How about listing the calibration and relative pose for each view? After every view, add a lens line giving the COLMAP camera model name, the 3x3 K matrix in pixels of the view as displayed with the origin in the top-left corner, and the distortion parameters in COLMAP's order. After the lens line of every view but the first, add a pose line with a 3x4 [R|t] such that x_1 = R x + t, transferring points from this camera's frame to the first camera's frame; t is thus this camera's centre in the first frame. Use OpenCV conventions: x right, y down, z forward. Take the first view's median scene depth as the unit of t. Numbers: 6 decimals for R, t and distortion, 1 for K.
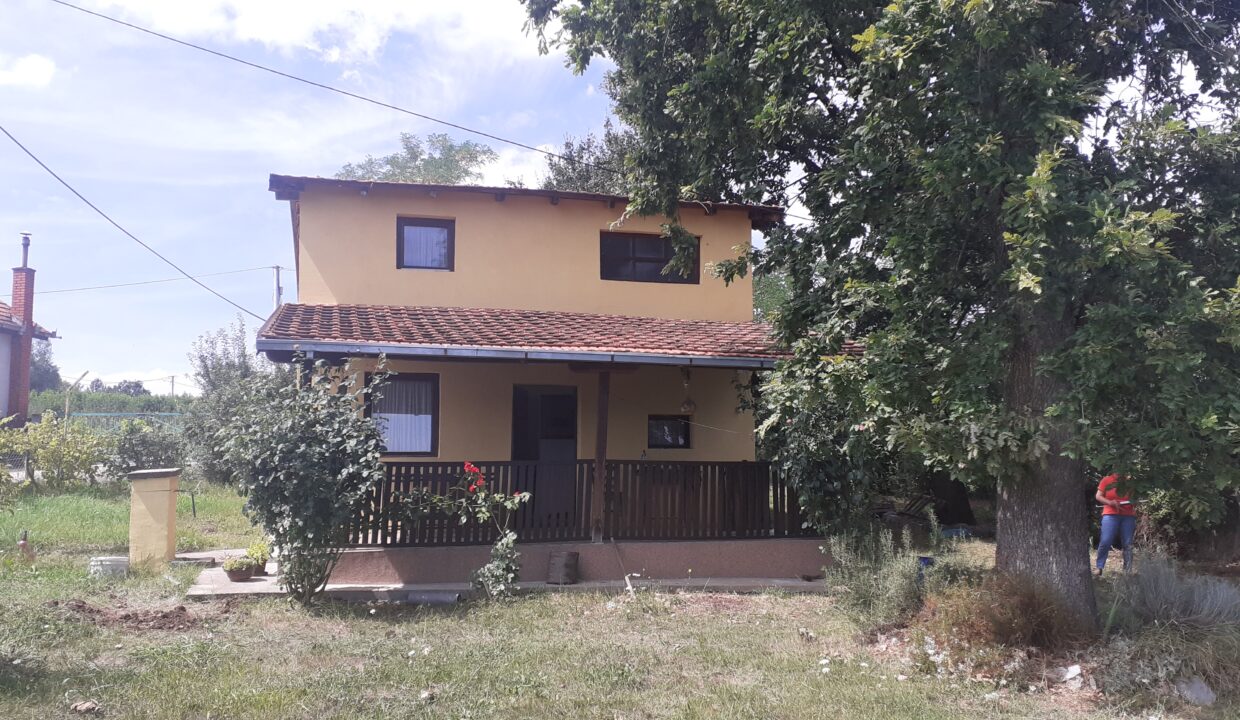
lens RADIAL K [[1018.3, 0, 638.3], [0, 1018.3, 354.6], [0, 0, 1]] dist [0.141888, -0.309205]
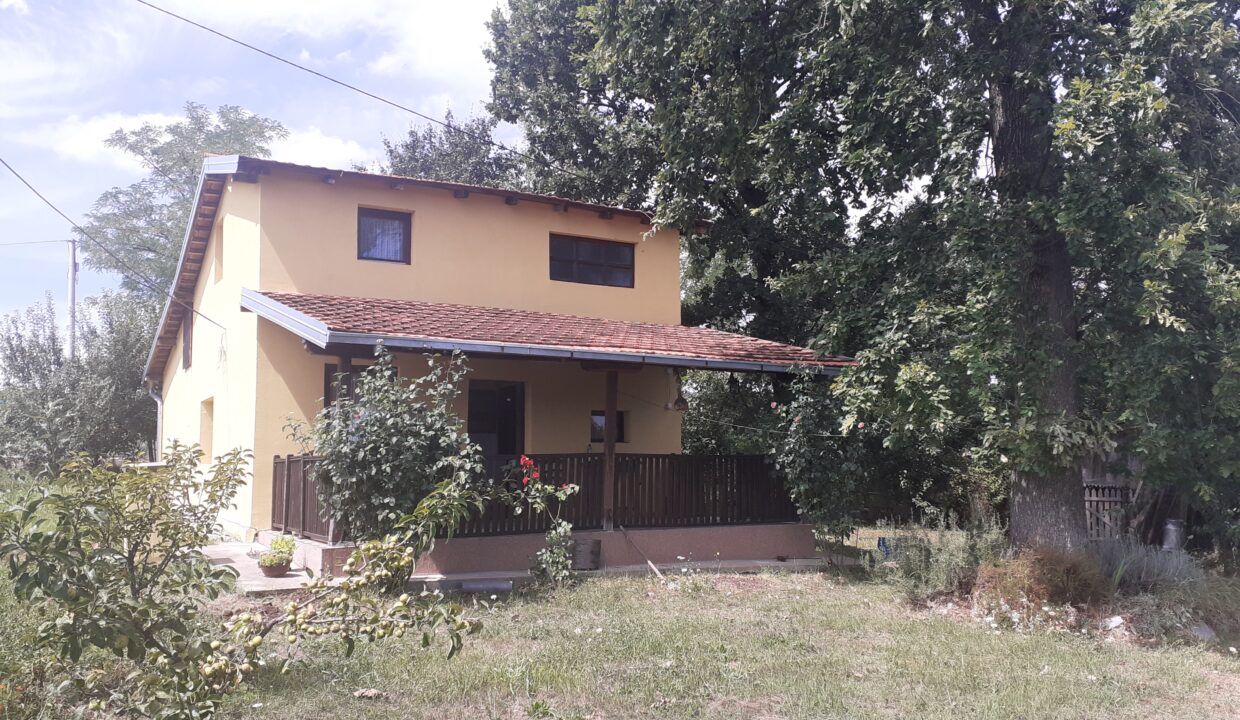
lens RADIAL K [[1018.3, 0, 638.3], [0, 1018.3, 354.6], [0, 0, 1]] dist [0.141888, -0.309205]
pose [[0.960790, 0.027538, 0.275908, -0.303307], [-0.029466, 0.999562, 0.002844, -0.003990], [-0.275708, -0.010863, 0.961180, -0.031921]]
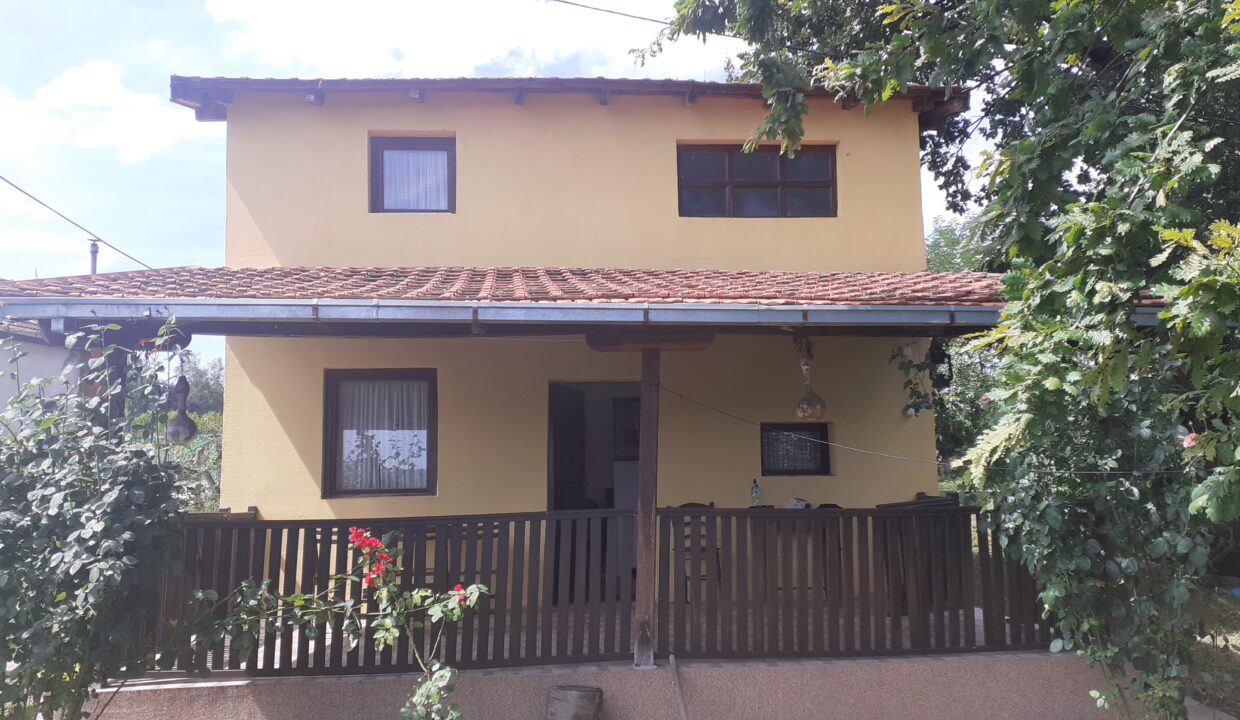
lens RADIAL K [[1018.3, 0, 638.3], [0, 1018.3, 354.6], [0, 0, 1]] dist [0.141888, -0.309205]
pose [[0.986987, -0.035467, -0.156842, 0.046182], [0.034027, 0.999351, -0.011857, 0.027117], [0.157161, 0.006366, 0.987552, 0.456852]]
